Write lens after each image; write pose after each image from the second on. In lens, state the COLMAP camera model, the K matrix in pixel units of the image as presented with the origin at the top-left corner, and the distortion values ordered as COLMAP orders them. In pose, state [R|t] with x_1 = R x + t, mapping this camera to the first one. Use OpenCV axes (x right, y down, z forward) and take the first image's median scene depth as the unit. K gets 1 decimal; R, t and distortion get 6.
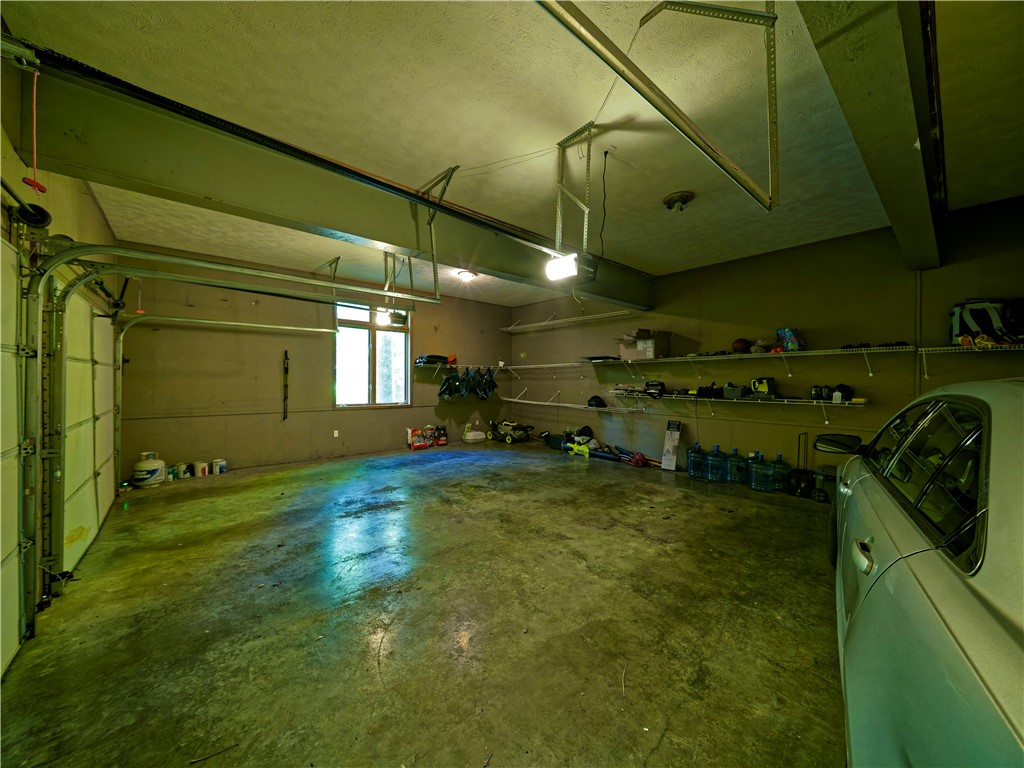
lens RADIAL K [[377.6, 0, 509.7], [0, 377.6, 383.0], [0, 0, 1]] dist [0.005740, -0.000942]
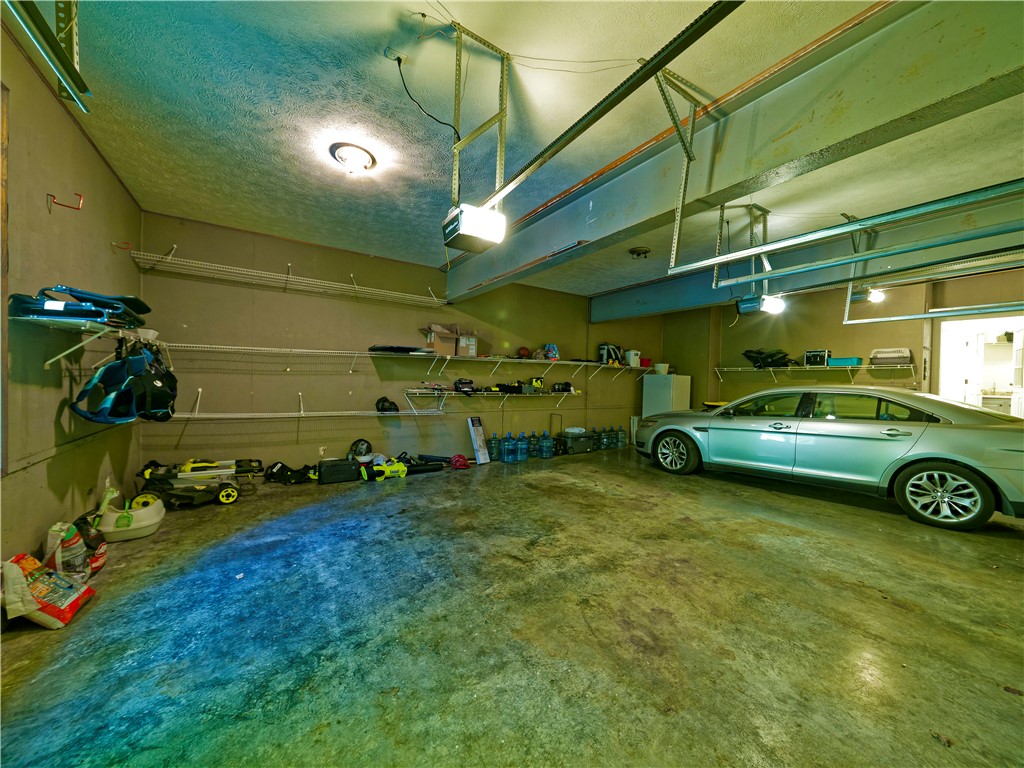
lens RADIAL K [[377.6, 0, 510.9], [0, 377.6, 378.8], [0, 0, 1]] dist [0.005740, -0.000942]
pose [[0.125893, -0.003910, 0.992036, -0.770685], [-0.012048, 0.999912, 0.005470, -0.016349], [-0.991971, -0.012641, 0.125835, 0.997440]]
